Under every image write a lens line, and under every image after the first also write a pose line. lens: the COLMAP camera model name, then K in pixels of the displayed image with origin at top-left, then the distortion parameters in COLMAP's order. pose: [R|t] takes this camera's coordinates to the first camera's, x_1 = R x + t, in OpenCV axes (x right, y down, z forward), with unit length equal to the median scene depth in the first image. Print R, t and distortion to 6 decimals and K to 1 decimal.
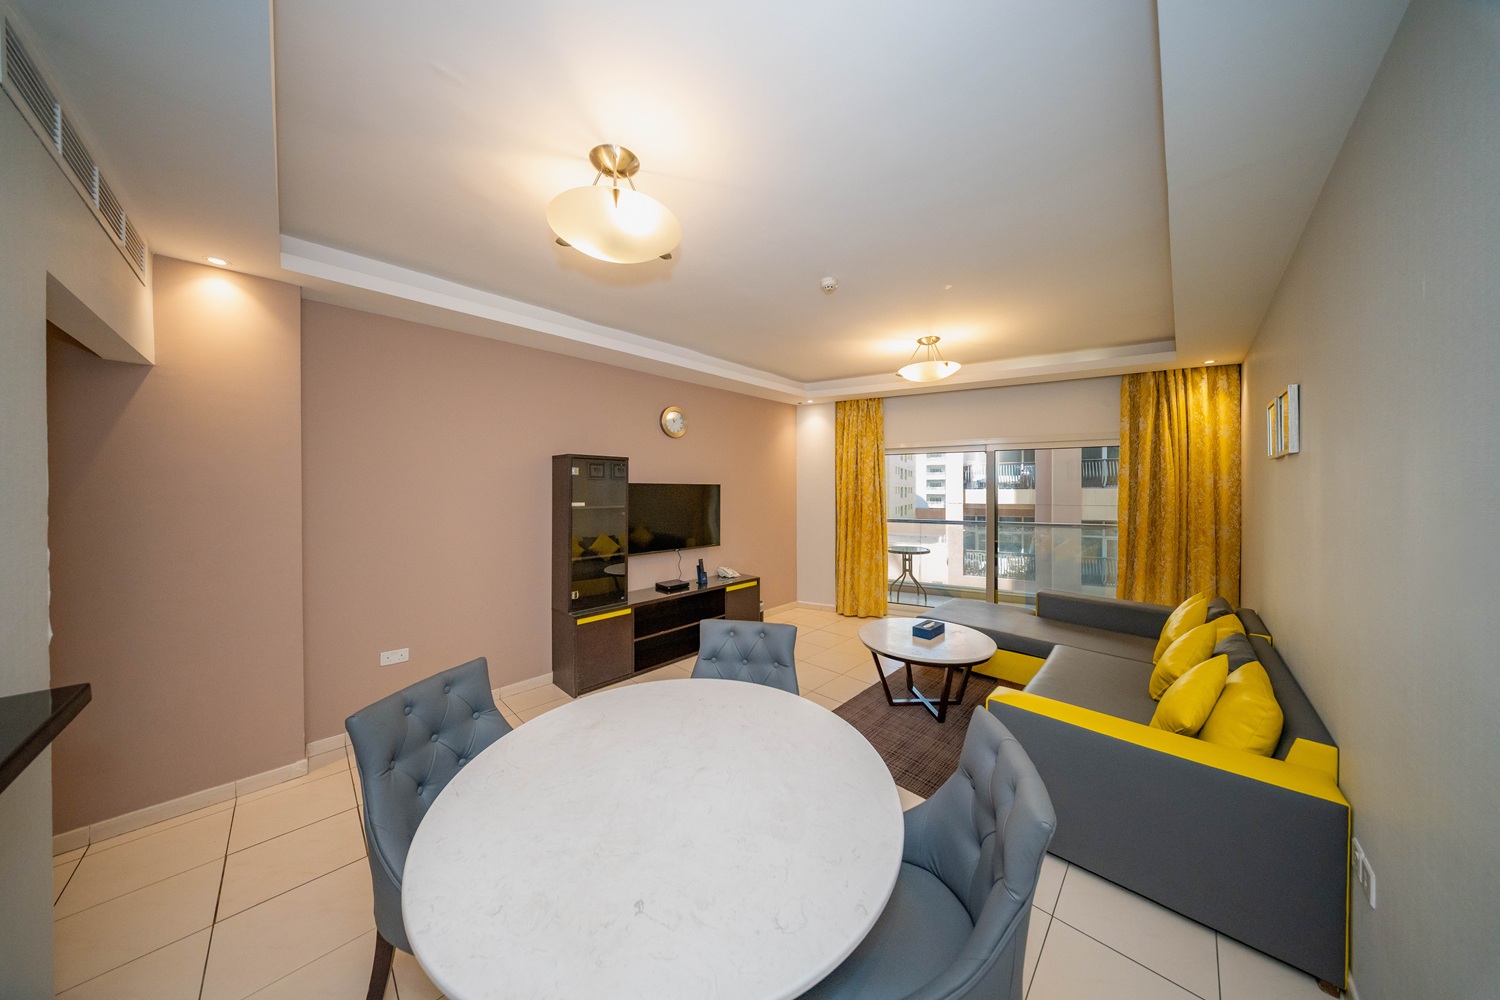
lens RADIAL K [[456.3, 0, 761.0], [0, 456.3, 493.2], [0, 0, 1]] dist [-0.000261, -0.000014]
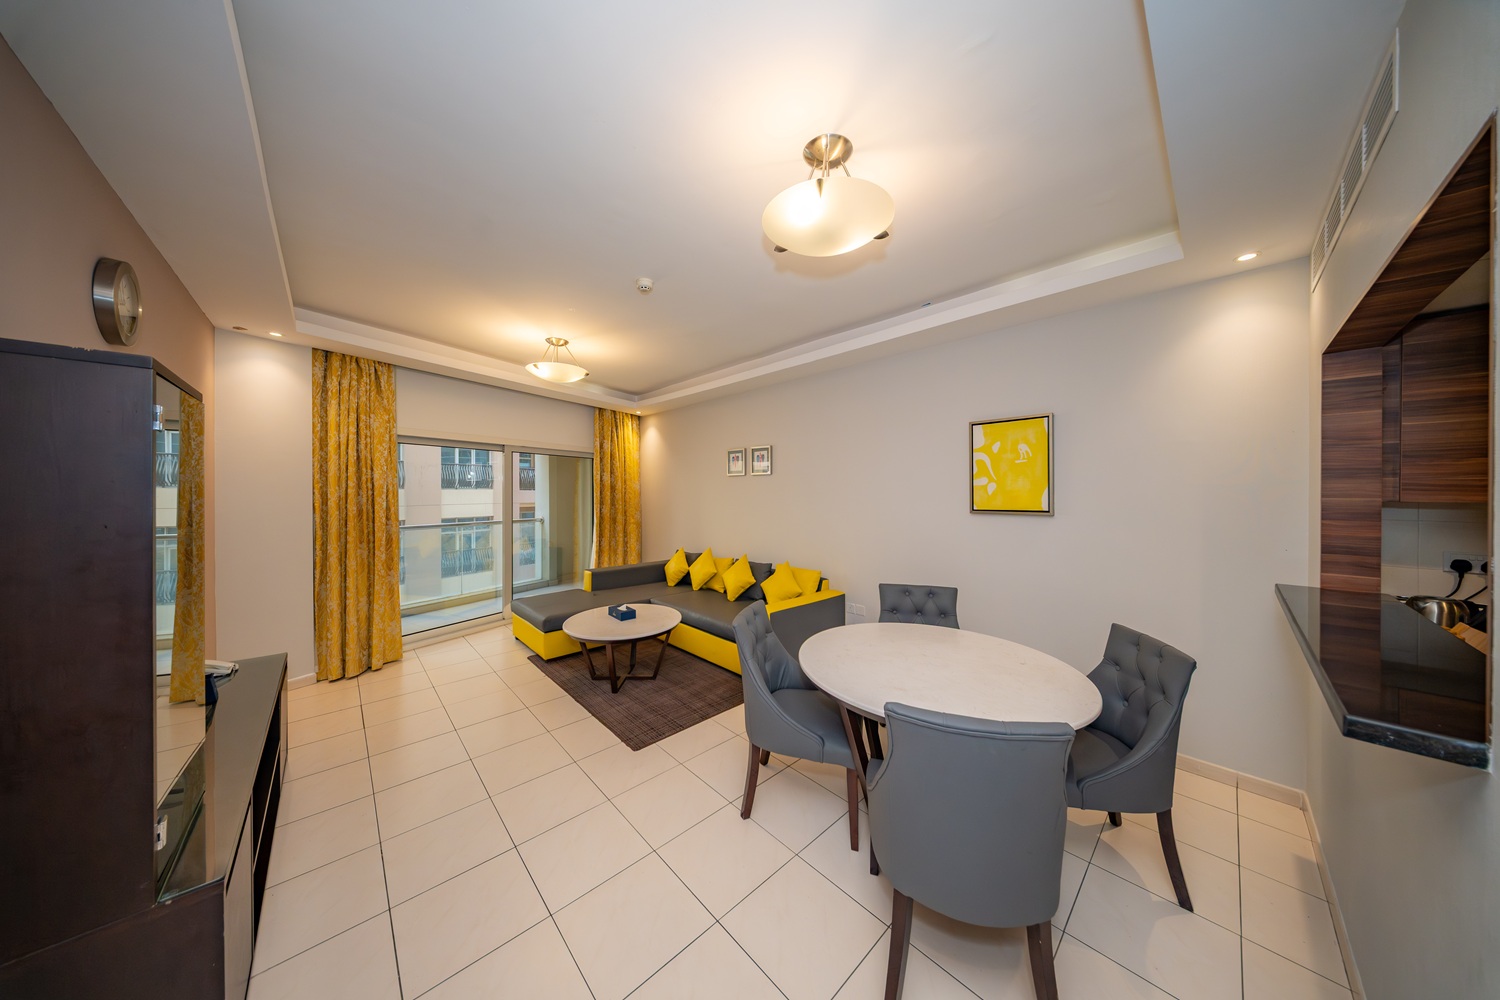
lens RADIAL K [[447.7, 0, 747.5], [0, 447.7, 490.8], [0, 0, 1]] dist [0.000945, 0.000009]
pose [[0.052493, 0.002513, 0.998618, -0.444412], [0.006854, 0.999972, -0.002876, 0.002214], [-0.998598, 0.006996, 0.052474, 0.387110]]
